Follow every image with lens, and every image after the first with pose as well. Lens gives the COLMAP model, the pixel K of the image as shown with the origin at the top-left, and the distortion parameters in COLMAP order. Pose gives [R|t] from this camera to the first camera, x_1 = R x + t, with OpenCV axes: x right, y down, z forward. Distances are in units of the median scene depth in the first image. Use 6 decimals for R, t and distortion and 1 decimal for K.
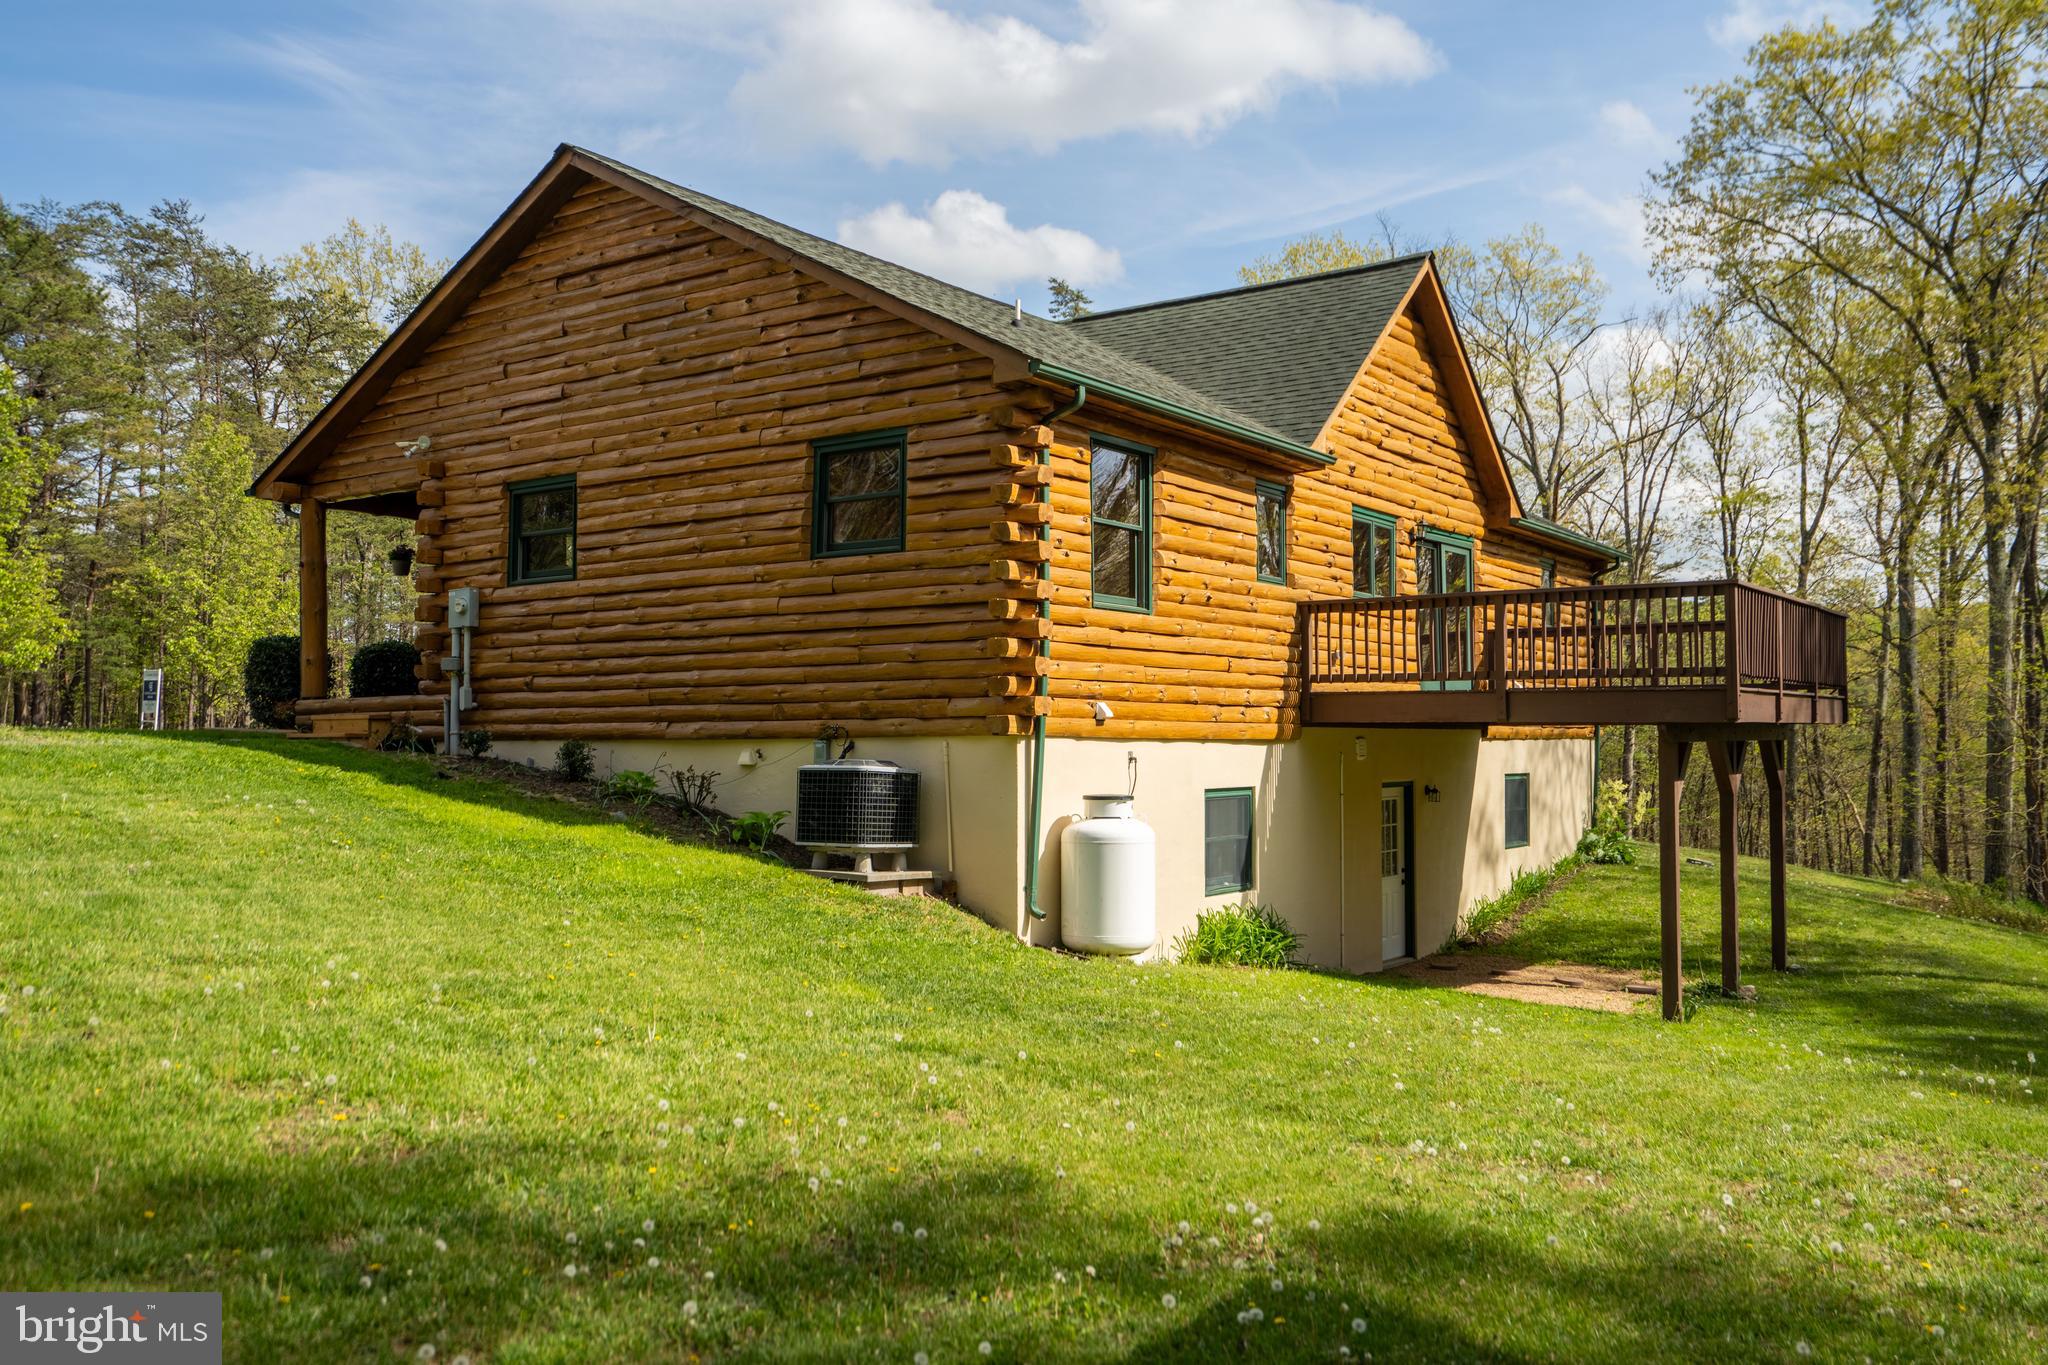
lens RADIAL K [[1716.0, 0, 1025.8], [0, 1716.0, 680.2], [0, 0, 1]] dist [0.014617, 0.004230]
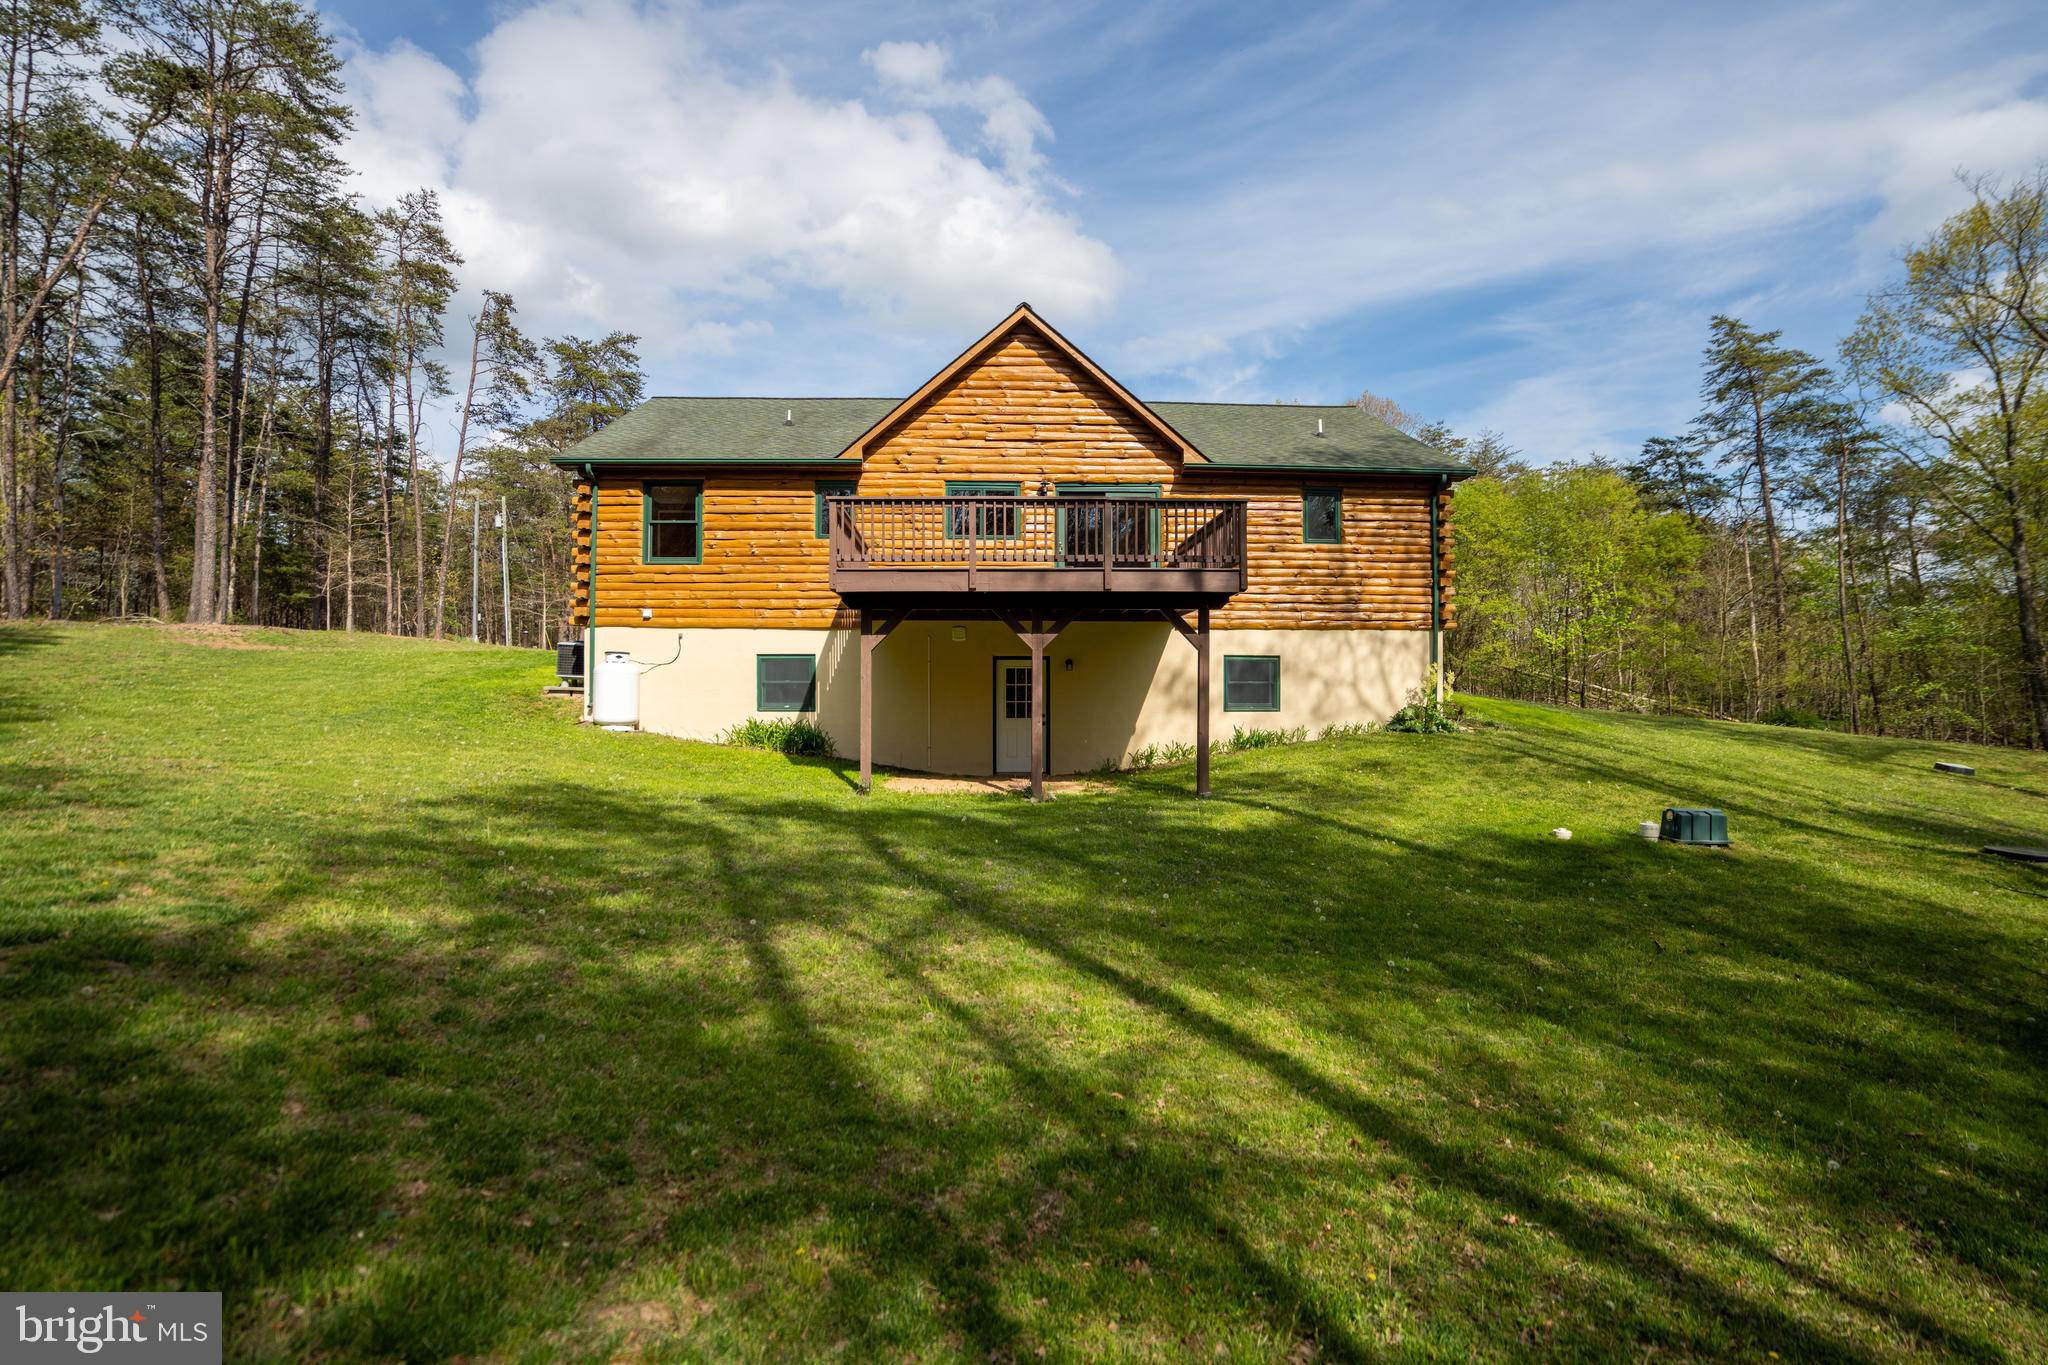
lens RADIAL K [[939.3, 0, 1026.6], [0, 939.3, 699.1], [0, 0, 1]] dist [-0.000127, 0.001821]
pose [[0.586235, -0.017914, -0.809943, 1.079366], [0.029436, 0.999566, -0.000803, 0.119000], [0.809606, -0.023371, 0.586508, 0.618338]]
